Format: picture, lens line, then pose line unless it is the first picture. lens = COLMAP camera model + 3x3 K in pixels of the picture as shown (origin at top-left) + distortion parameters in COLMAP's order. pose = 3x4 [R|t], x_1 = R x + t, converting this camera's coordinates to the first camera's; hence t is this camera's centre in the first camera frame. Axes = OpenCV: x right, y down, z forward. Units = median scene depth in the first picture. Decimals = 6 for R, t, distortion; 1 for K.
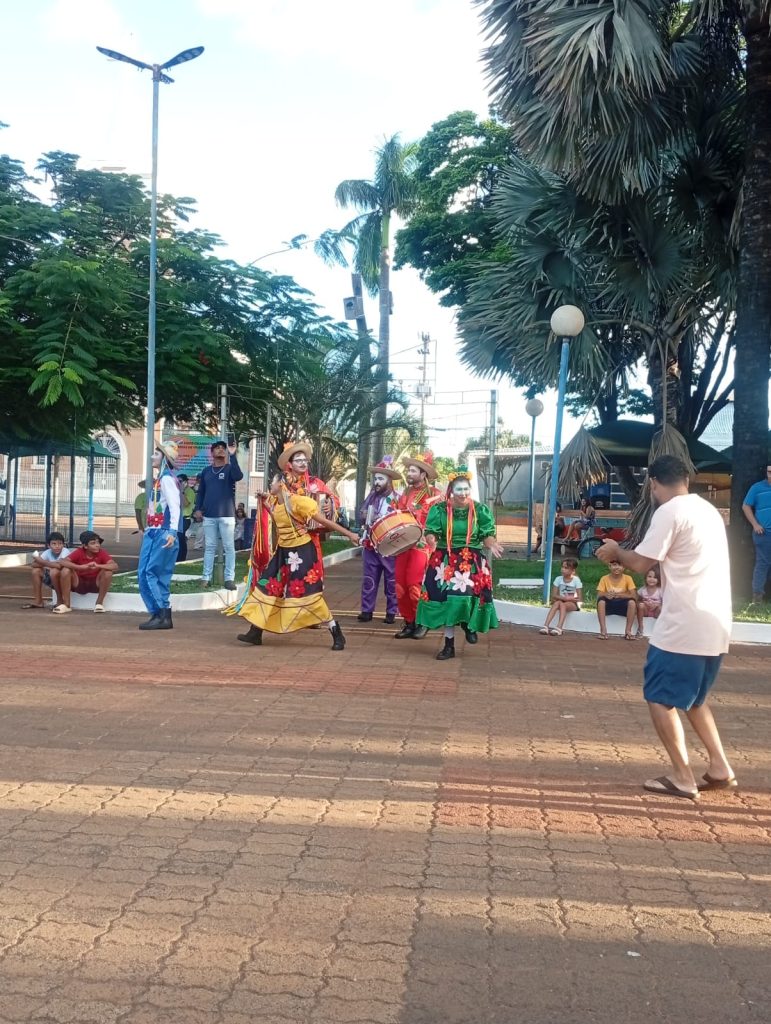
lens RADIAL K [[1044.2, 0, 385.5], [0, 1044.2, 512.0], [0, 0, 1]] dist [0.139422, -0.310578]
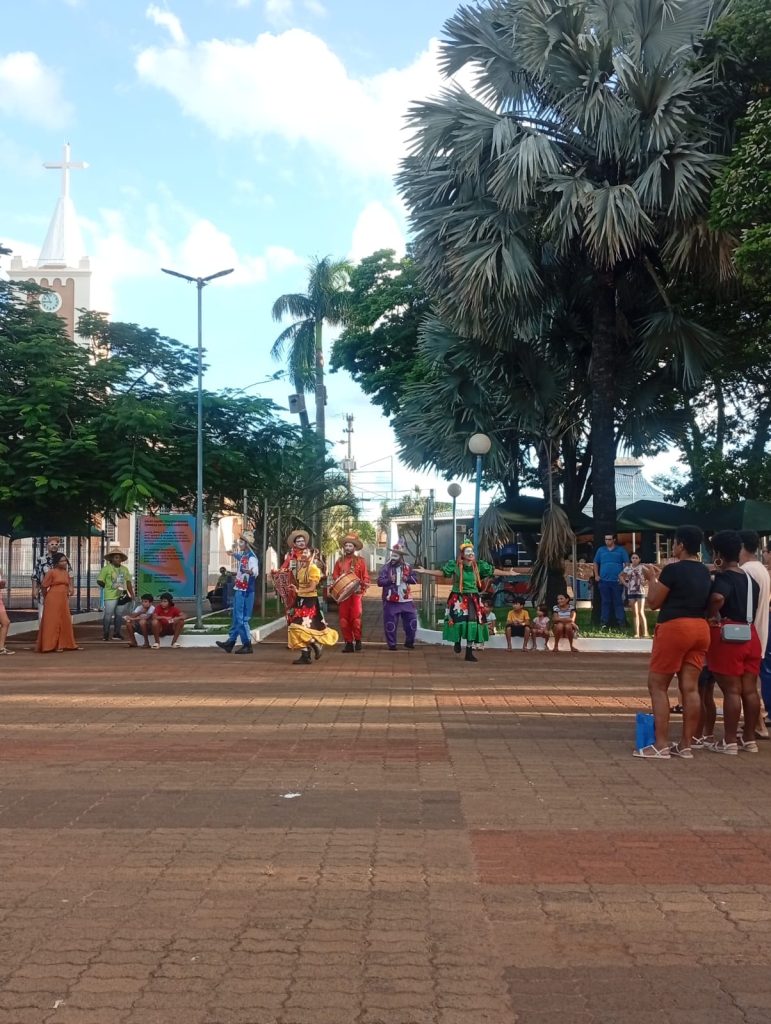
lens RADIAL K [[1044.2, 0, 385.5], [0, 1044.2, 512.0], [0, 0, 1]] dist [0.139422, -0.310578]
pose [[0.996070, -0.025448, 0.084835, -0.063129], [0.030460, 0.997834, -0.058312, -0.000451], [-0.083167, 0.060667, 0.994687, -0.328153]]
